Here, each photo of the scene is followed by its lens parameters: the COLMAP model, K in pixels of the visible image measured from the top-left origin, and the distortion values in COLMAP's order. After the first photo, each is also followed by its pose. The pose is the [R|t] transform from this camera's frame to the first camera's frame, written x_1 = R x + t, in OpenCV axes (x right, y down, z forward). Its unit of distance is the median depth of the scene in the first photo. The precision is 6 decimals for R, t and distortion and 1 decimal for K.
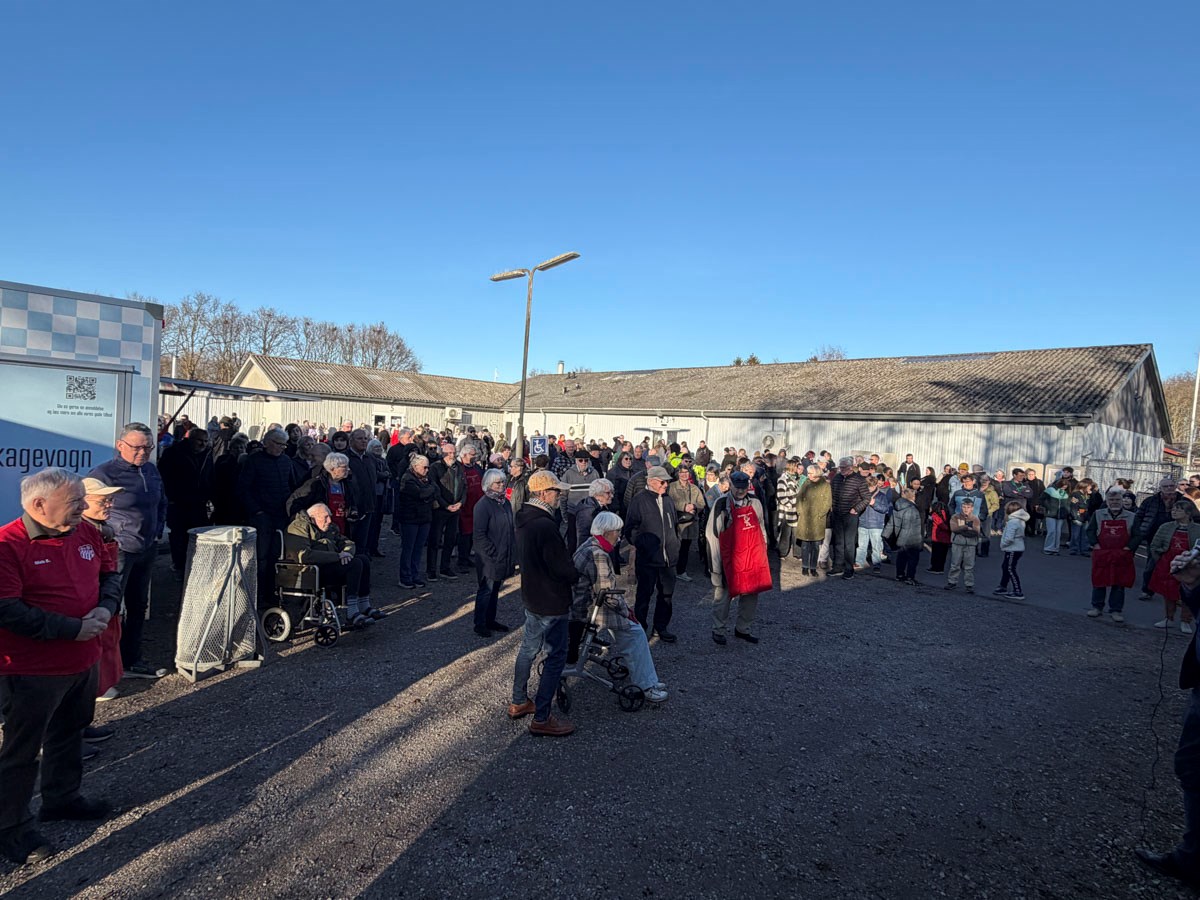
lens RADIAL K [[628.5, 0, 600.0], [0, 628.5, 450.0], [0, 0, 1]] dist [0.000796, -0.000812]
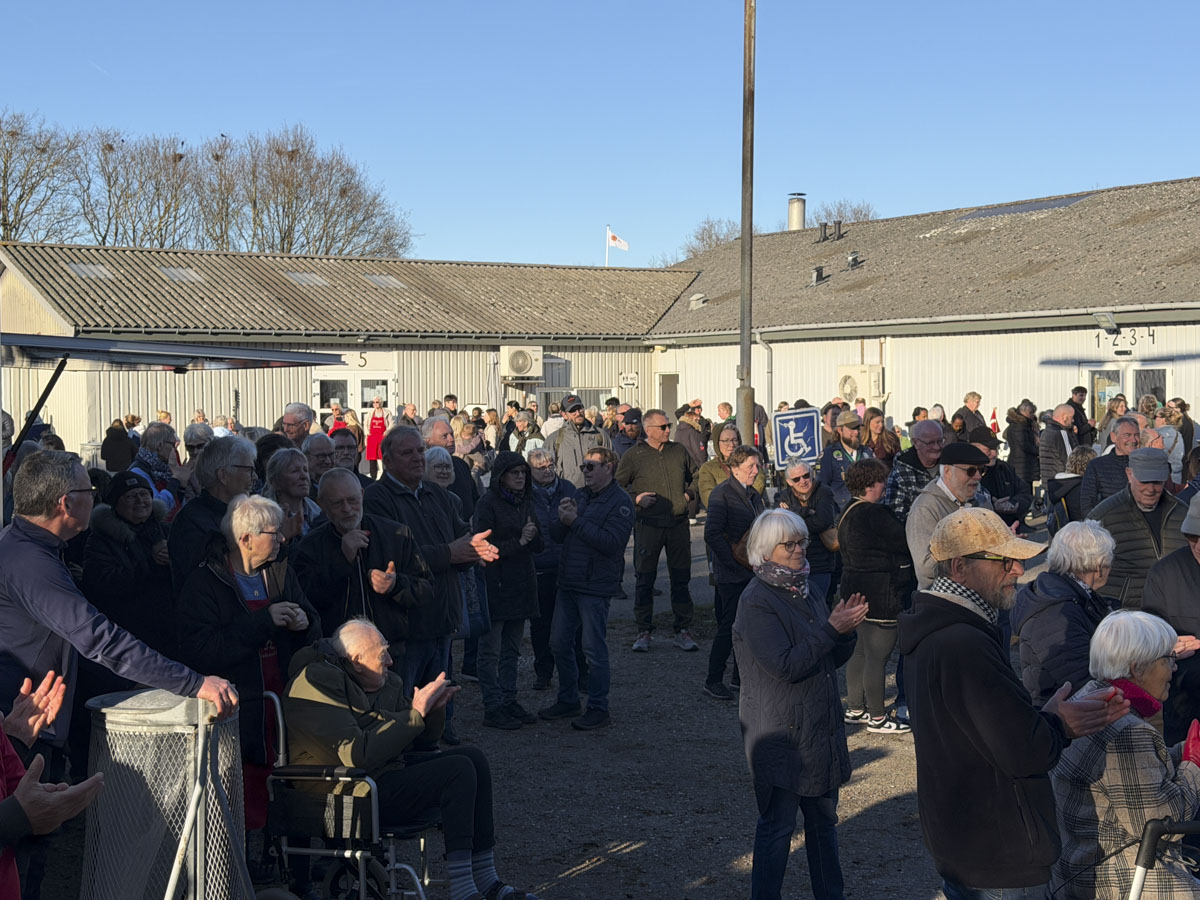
lens RADIAL K [[1756.7, 0, 600.0], [0, 1756.7, 450.0], [0, 0, 1]] dist [0.147228, -0.027287]
pose [[0.984247, -0.060854, -0.165997, -0.018700], [0.061533, 0.998104, -0.001054, -0.002226], [0.165746, -0.009177, 0.986126, -0.013583]]
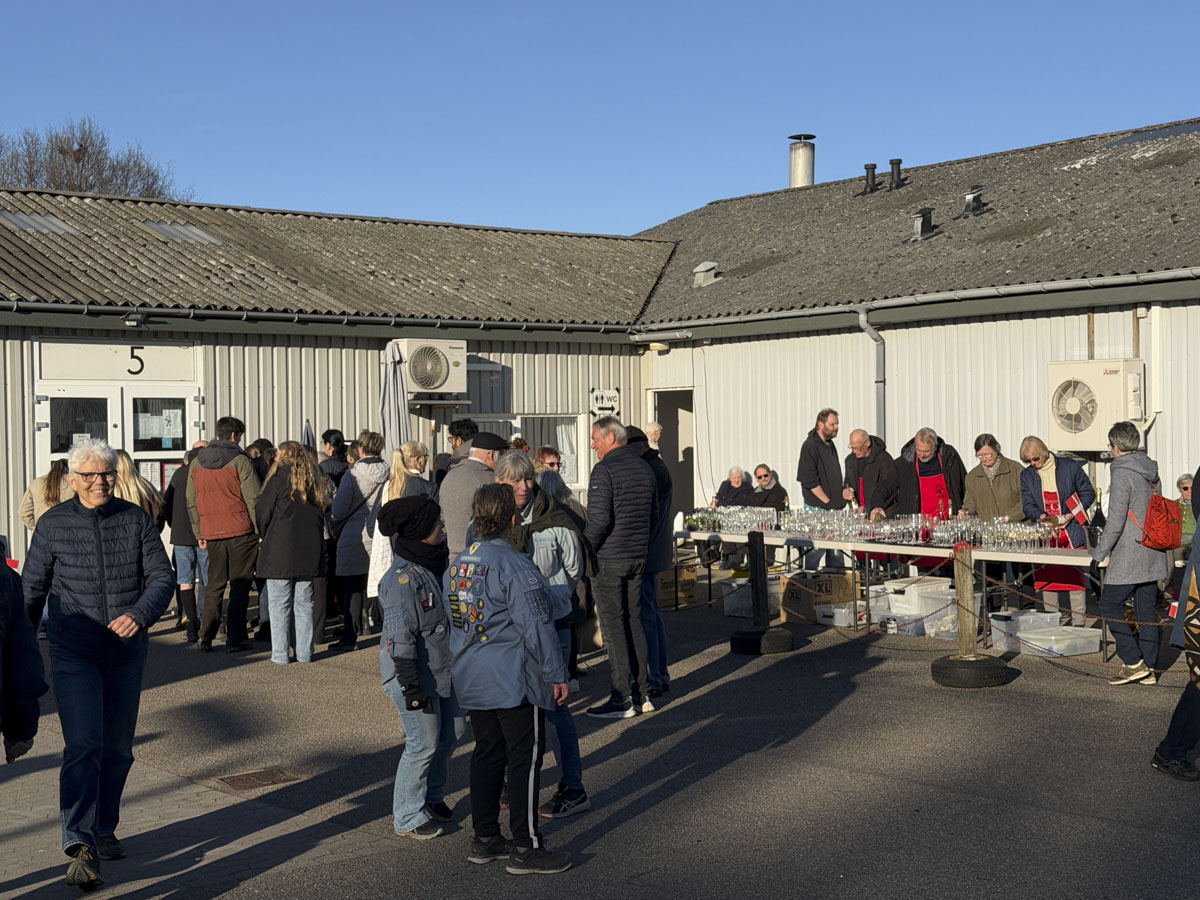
lens RADIAL K [[1756.7, 0, 600.0], [0, 1756.7, 450.0], [0, 0, 1]] dist [0.147228, -0.027287]
pose [[0.995187, -0.073701, -0.064589, -0.140435], [0.072409, 0.997130, -0.022122, -0.013621], [0.066034, 0.017339, 0.997667, 0.419879]]
